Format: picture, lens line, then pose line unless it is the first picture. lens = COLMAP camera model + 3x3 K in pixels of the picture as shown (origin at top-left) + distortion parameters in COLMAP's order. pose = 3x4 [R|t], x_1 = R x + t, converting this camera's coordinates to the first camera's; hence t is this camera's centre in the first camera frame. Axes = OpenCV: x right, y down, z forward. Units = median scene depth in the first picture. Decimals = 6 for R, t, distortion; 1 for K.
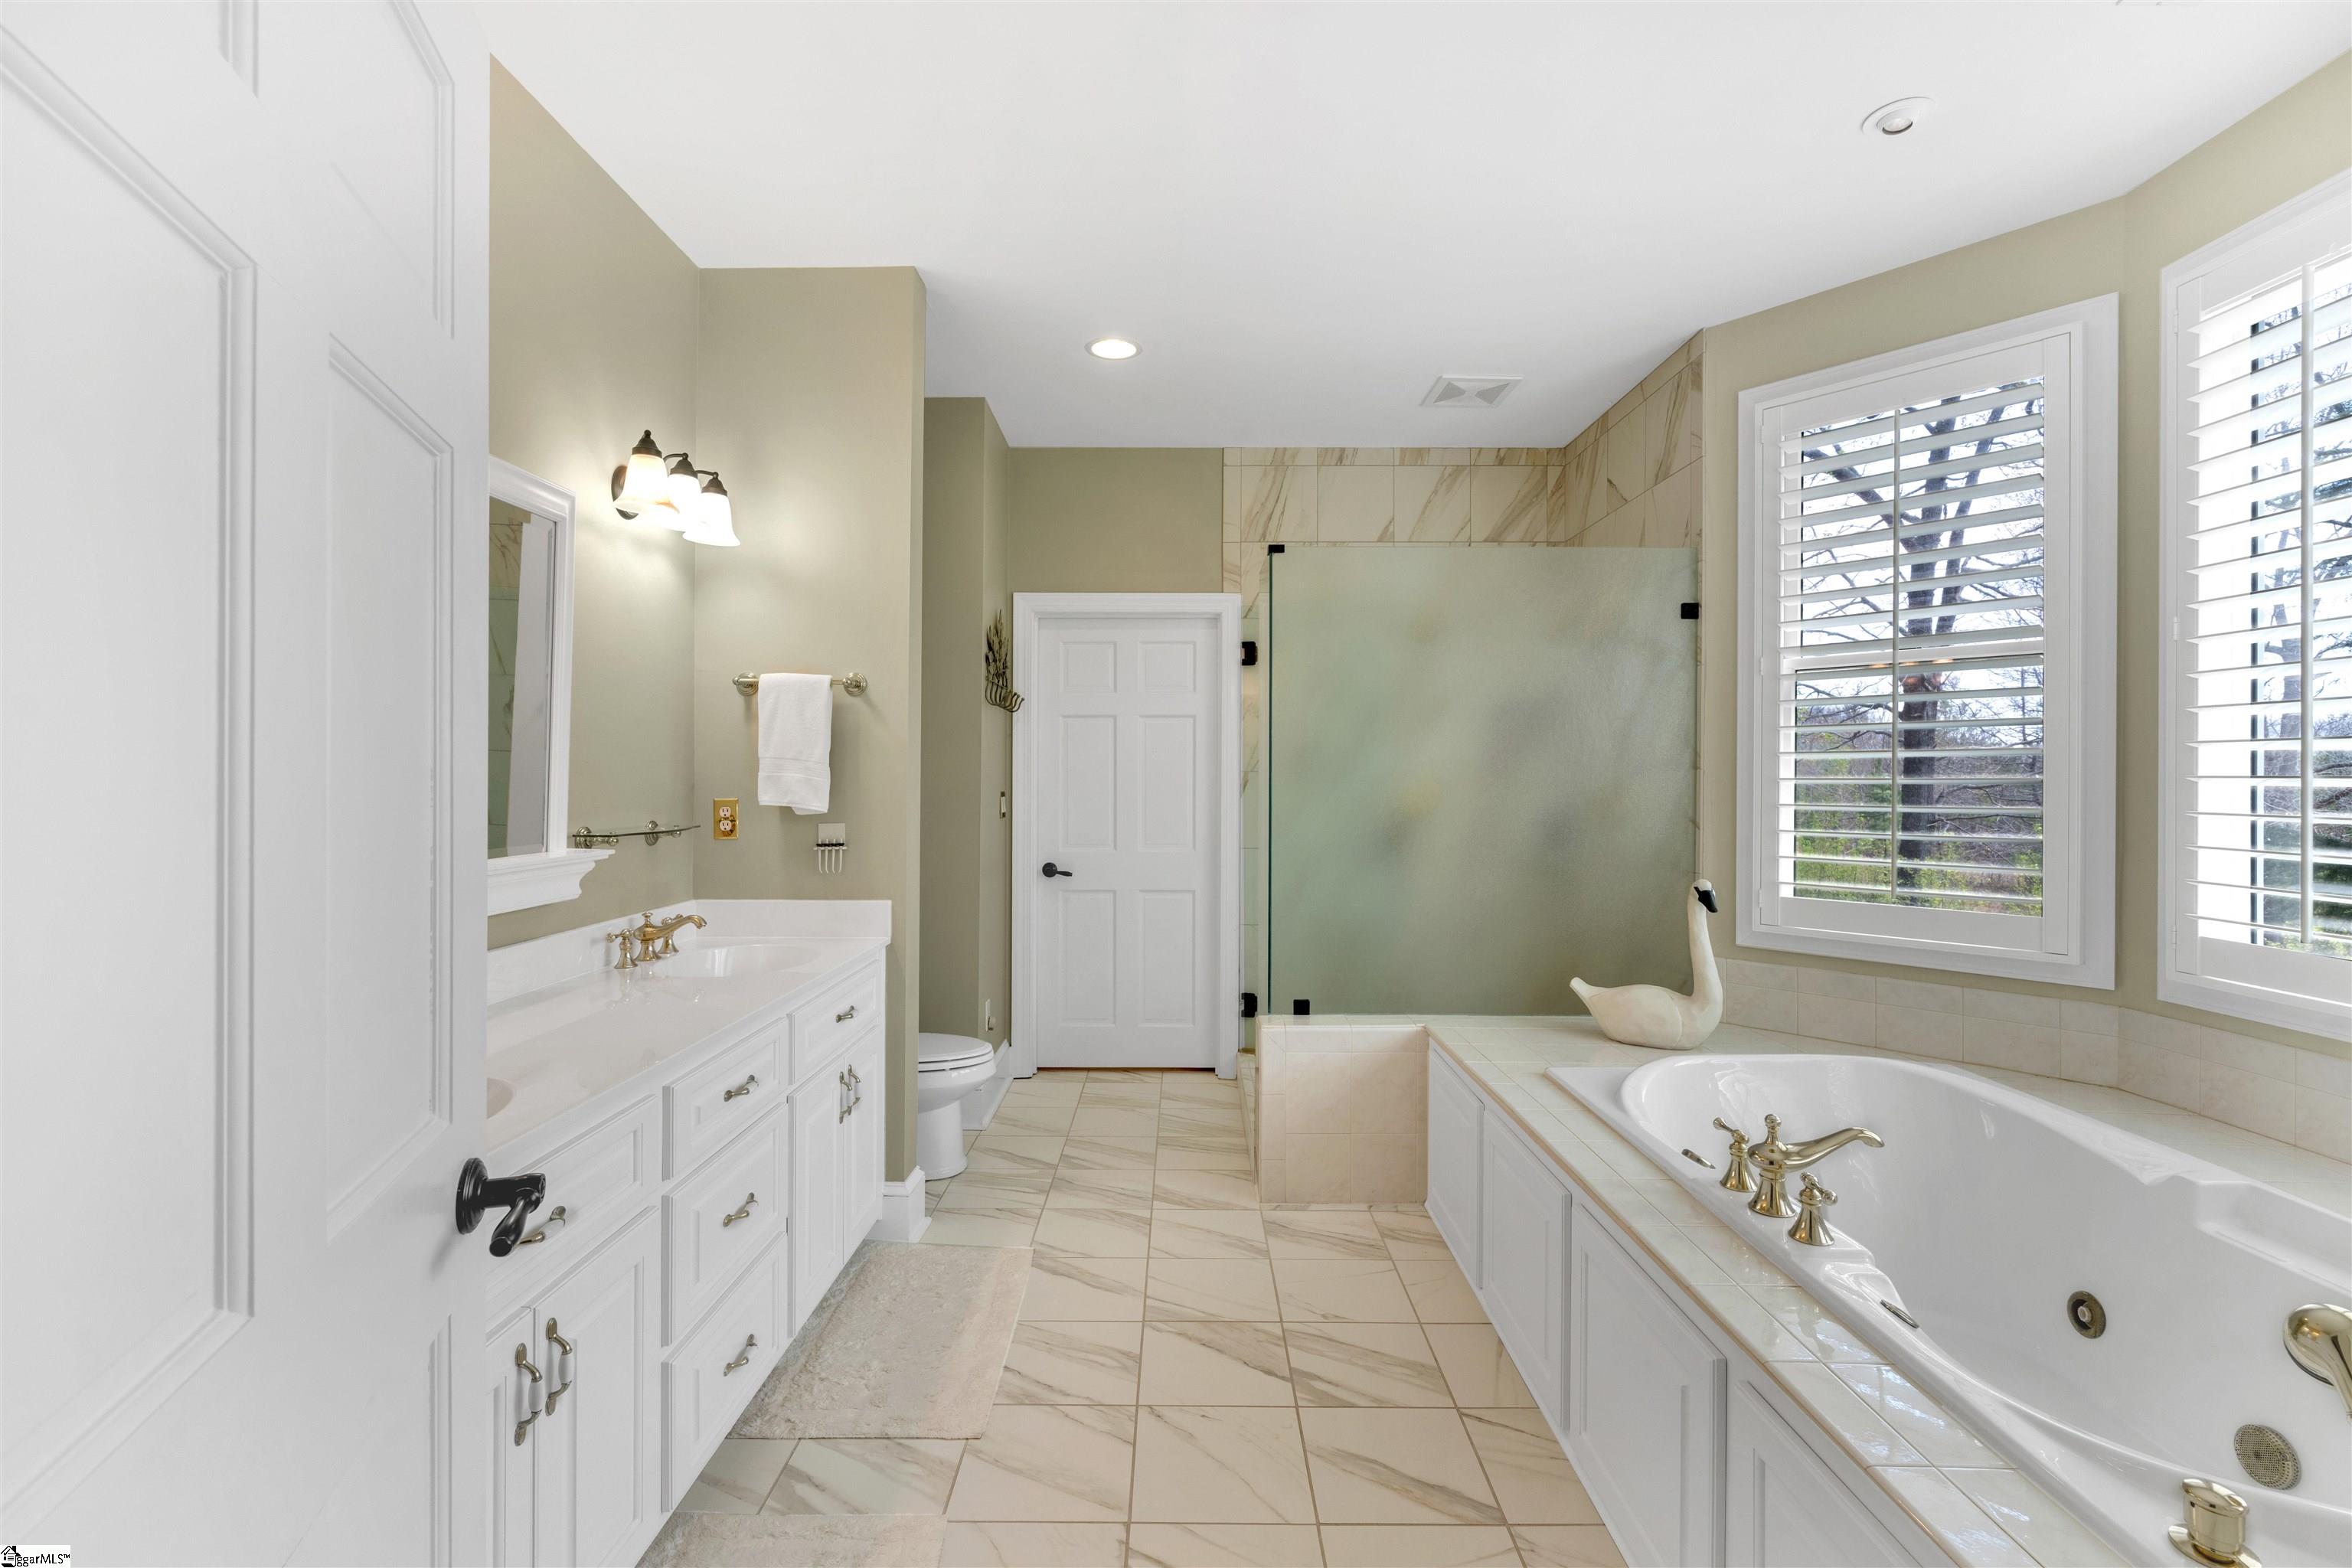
lens RADIAL K [[1058.3, 0, 1166.5], [0, 1058.3, 768.5], [0, 0, 1]] dist [-0.005057, 0.000080]
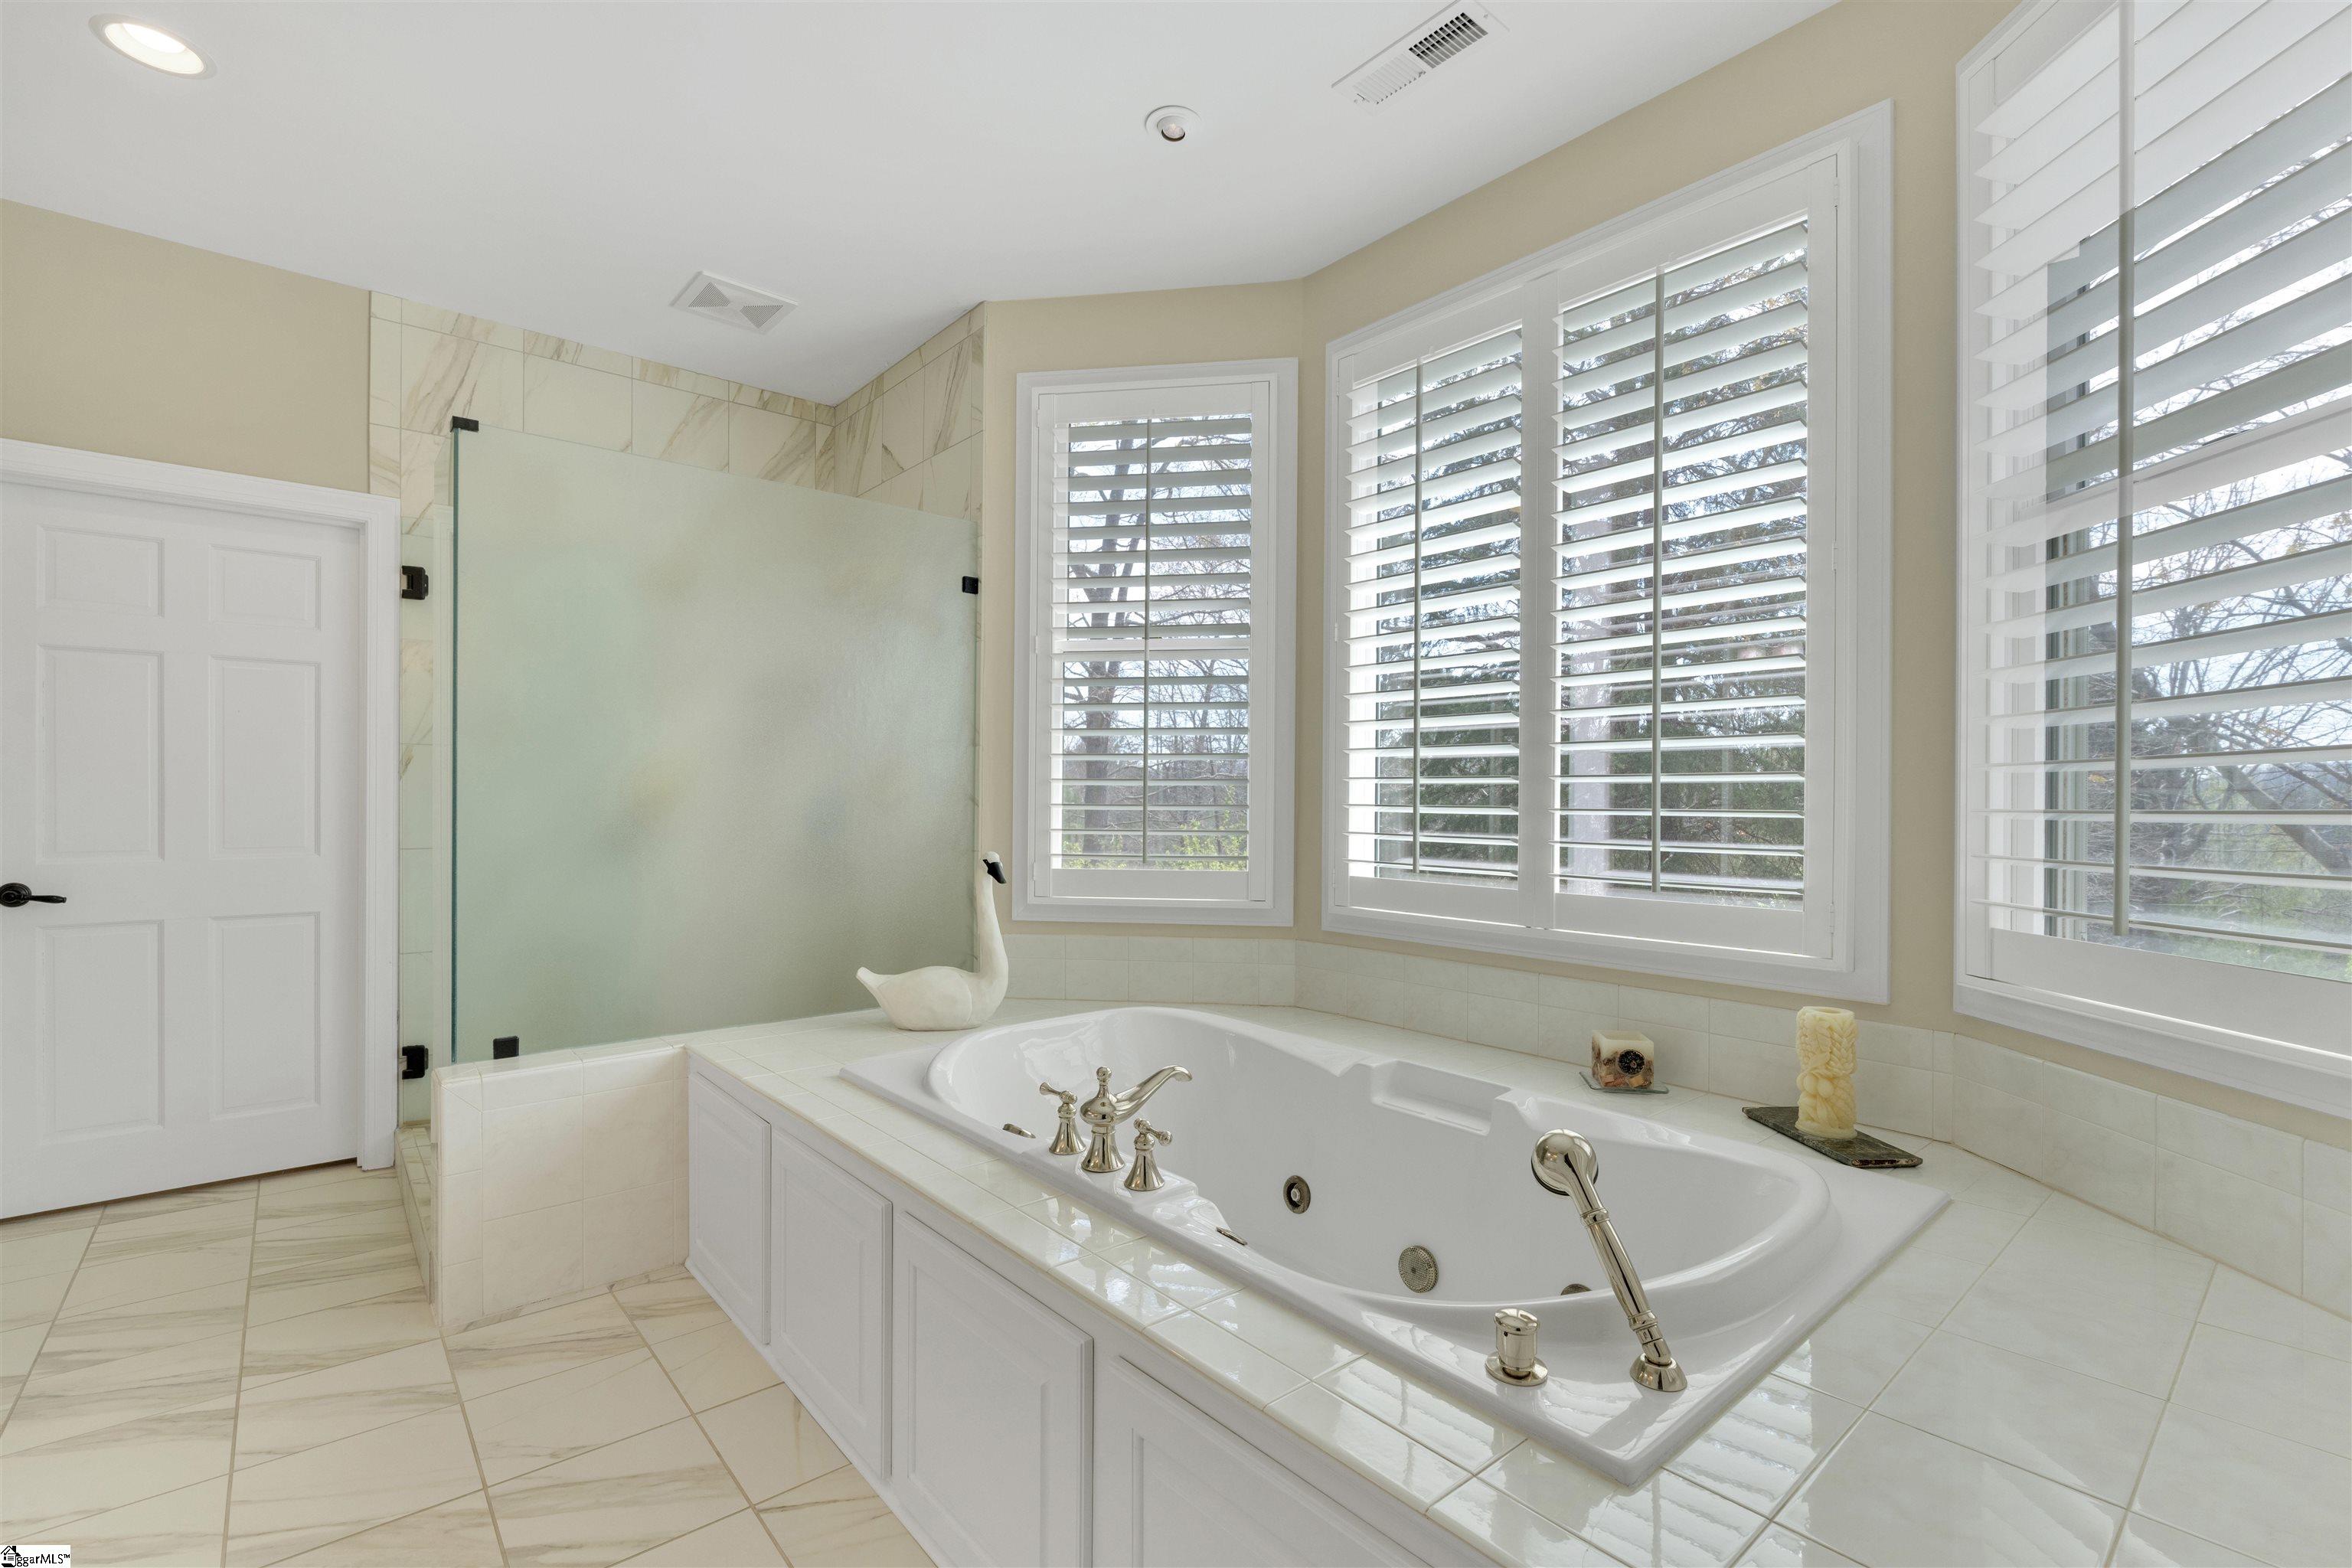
lens RADIAL K [[1058.3, 0, 1196.1], [0, 1058.3, 797.1], [0, 0, 1]] dist [-0.005057, 0.000080]
pose [[0.749078, -0.001240, 0.662481, -0.000964], [-0.005768, 0.999948, 0.008394, 0.042782], [-0.662457, -0.010109, 0.749032, 0.130750]]
